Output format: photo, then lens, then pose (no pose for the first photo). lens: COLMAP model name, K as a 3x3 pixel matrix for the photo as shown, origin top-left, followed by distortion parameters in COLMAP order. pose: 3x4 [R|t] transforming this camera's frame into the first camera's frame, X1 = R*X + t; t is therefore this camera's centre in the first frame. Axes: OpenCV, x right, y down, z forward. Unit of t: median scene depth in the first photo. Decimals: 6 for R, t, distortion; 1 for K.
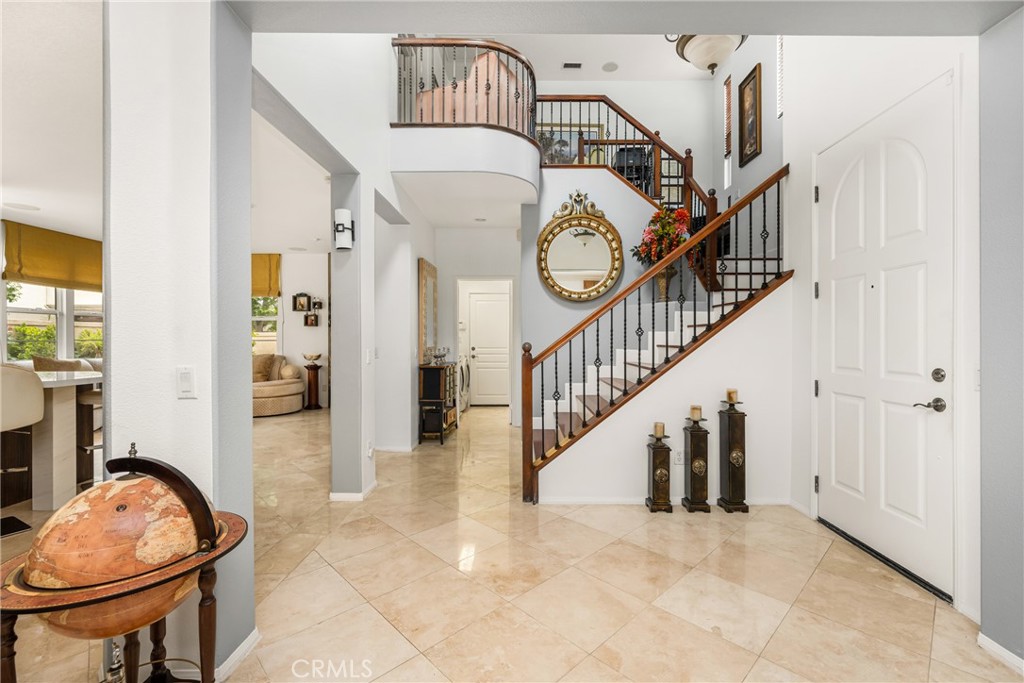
lens RADIAL K [[435.1, 0, 521.5], [0, 435.1, 338.6], [0, 0, 1]] dist [-0.004870, -0.002382]
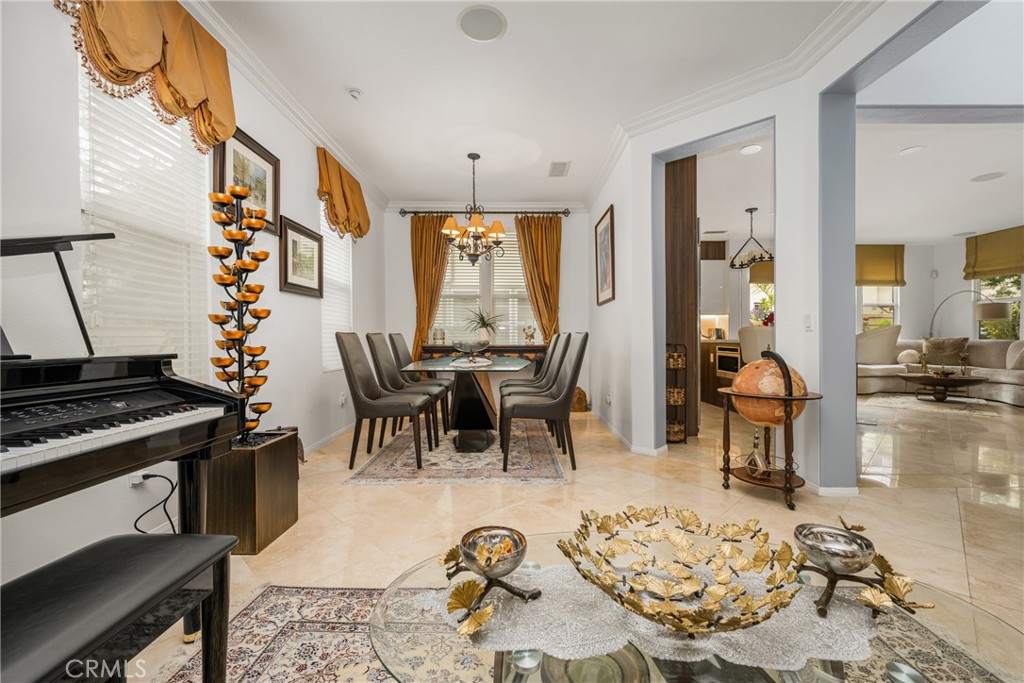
lens RADIAL K [[433.3, 0, 522.8], [0, 433.3, 337.5], [0, 0, 1]] dist [-0.000413, -0.000206]
pose [[0.024728, -0.000956, -0.999694, 0.312738], [0.002128, 0.999997, -0.000904, 0.051433], [0.999692, -0.002105, 0.024730, -0.073141]]
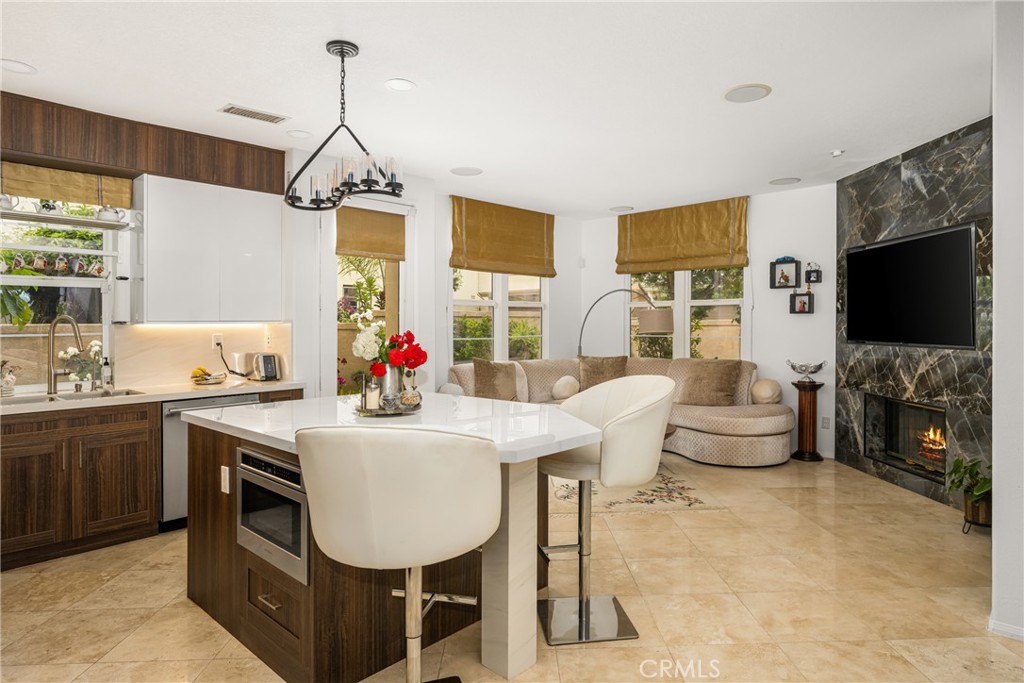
lens RADIAL K [[581.5, 0, 516.5], [0, 581.5, 339.3], [0, 0, 1]] dist [0.007381, -0.006647]
pose [[0.719741, 0.016671, -0.694042, -0.344879], [0.004203, 0.999589, 0.028369, -0.028489], [0.694230, -0.023335, 0.719375, 0.291884]]
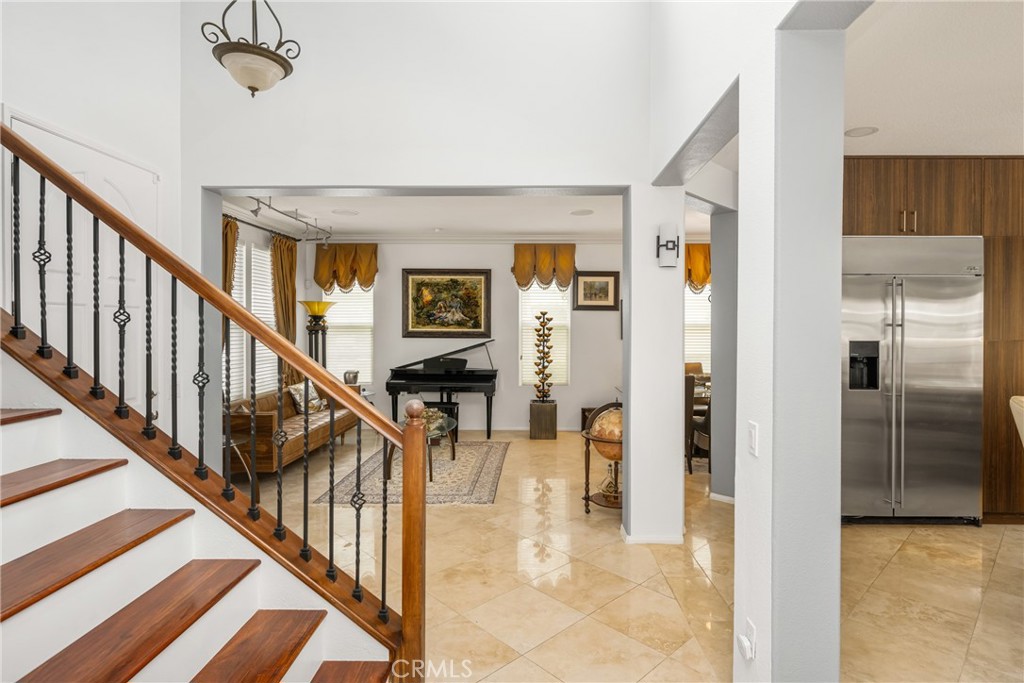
lens RADIAL K [[509.7, 0, 528.8], [0, 509.7, 329.3], [0, 0, 1]] dist [-0.002860, 0.000112]
pose [[-0.999973, -0.002449, 0.006916, -0.079489], [-0.002398, 0.999970, 0.007432, -0.054736], [-0.006934, 0.007415, -0.999948, 1.034314]]
